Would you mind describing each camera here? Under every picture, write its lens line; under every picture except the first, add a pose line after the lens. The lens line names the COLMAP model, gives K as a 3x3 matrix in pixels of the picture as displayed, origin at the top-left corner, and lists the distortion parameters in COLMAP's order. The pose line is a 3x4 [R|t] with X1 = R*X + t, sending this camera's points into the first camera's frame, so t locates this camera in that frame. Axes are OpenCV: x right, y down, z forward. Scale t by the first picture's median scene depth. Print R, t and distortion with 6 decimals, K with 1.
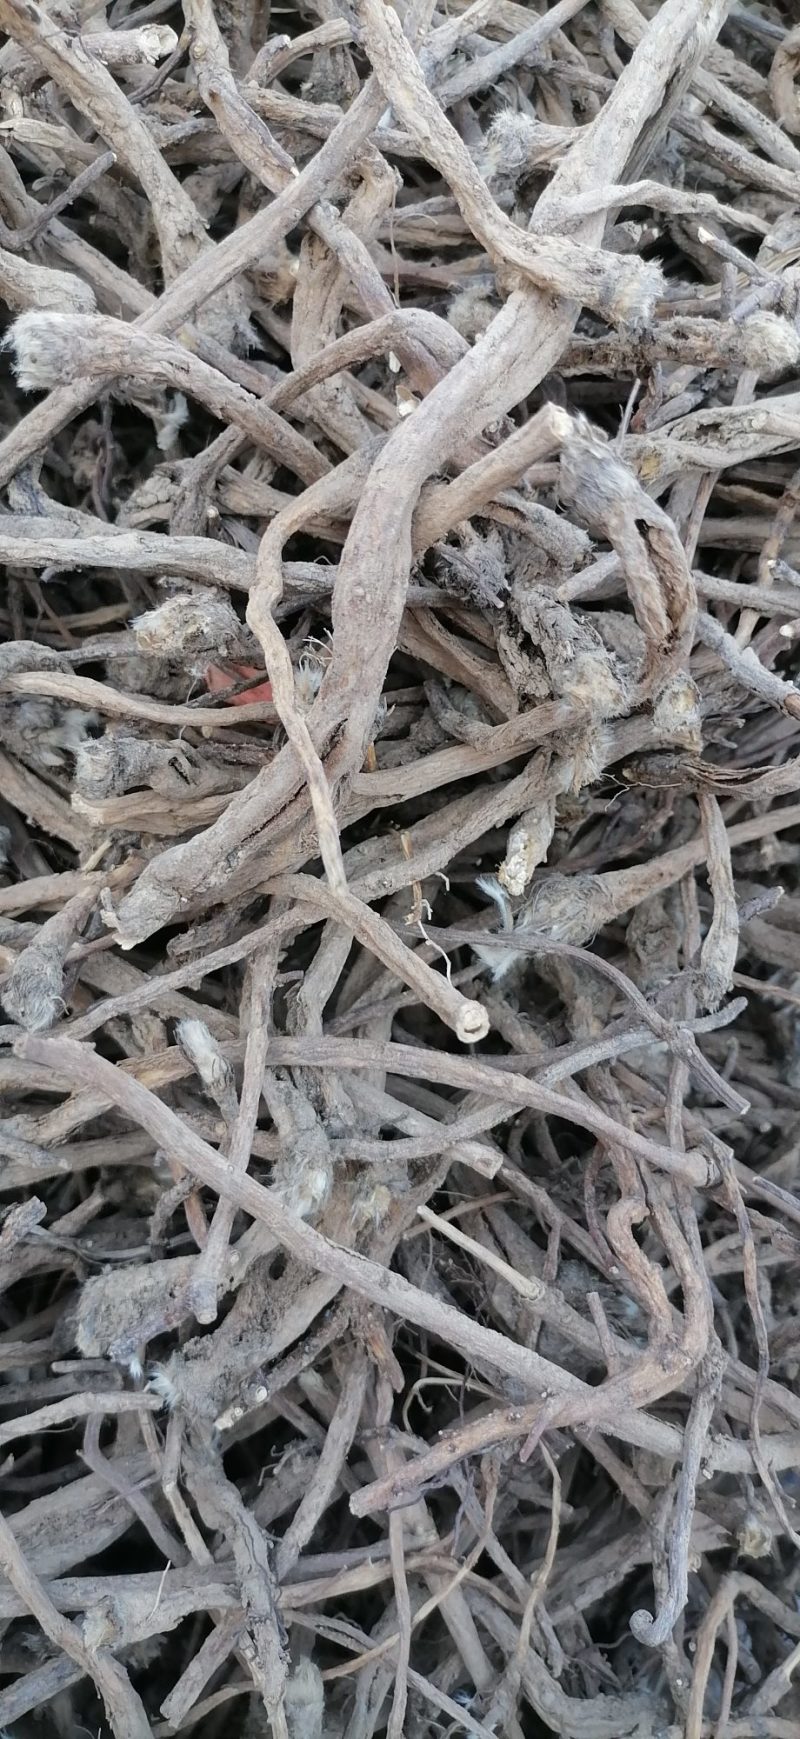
lens RADIAL K [[1216.9, 0, 400.0], [0, 1216.9, 869.5], [0, 0, 1]] dist [-0.002462, -0.005952]
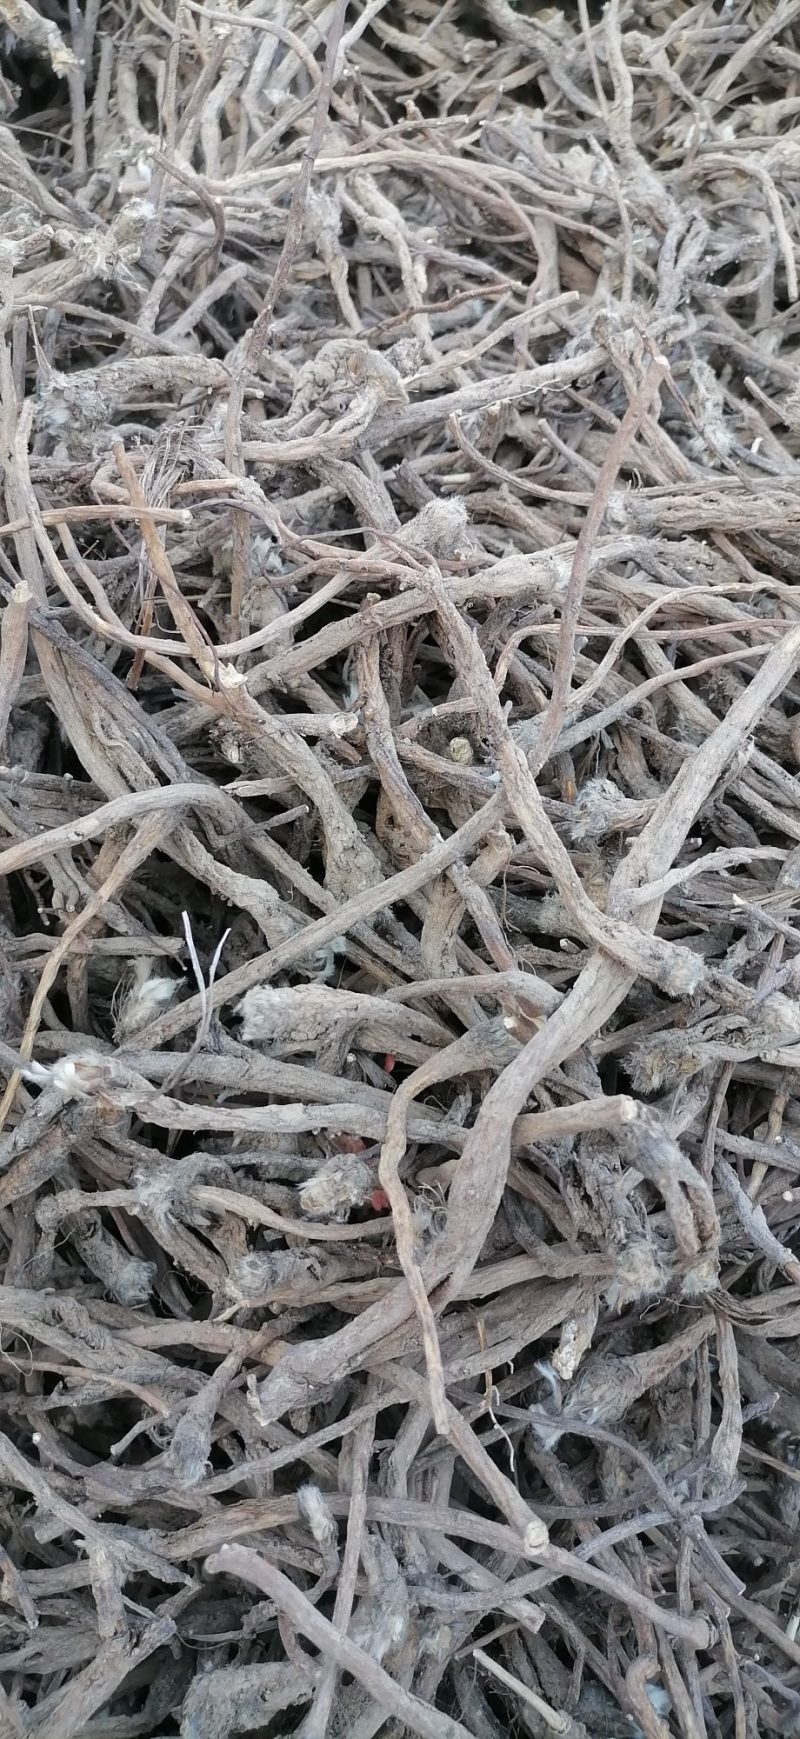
lens RADIAL K [[1216.9, 0, 400.0], [0, 1216.9, 869.5], [0, 0, 1]] dist [-0.002462, -0.005952]
pose [[0.997060, 0.075105, -0.015181, -0.101017], [-0.076471, 0.987854, -0.135266, -0.333780], [0.004837, 0.136030, 0.990693, -0.333152]]
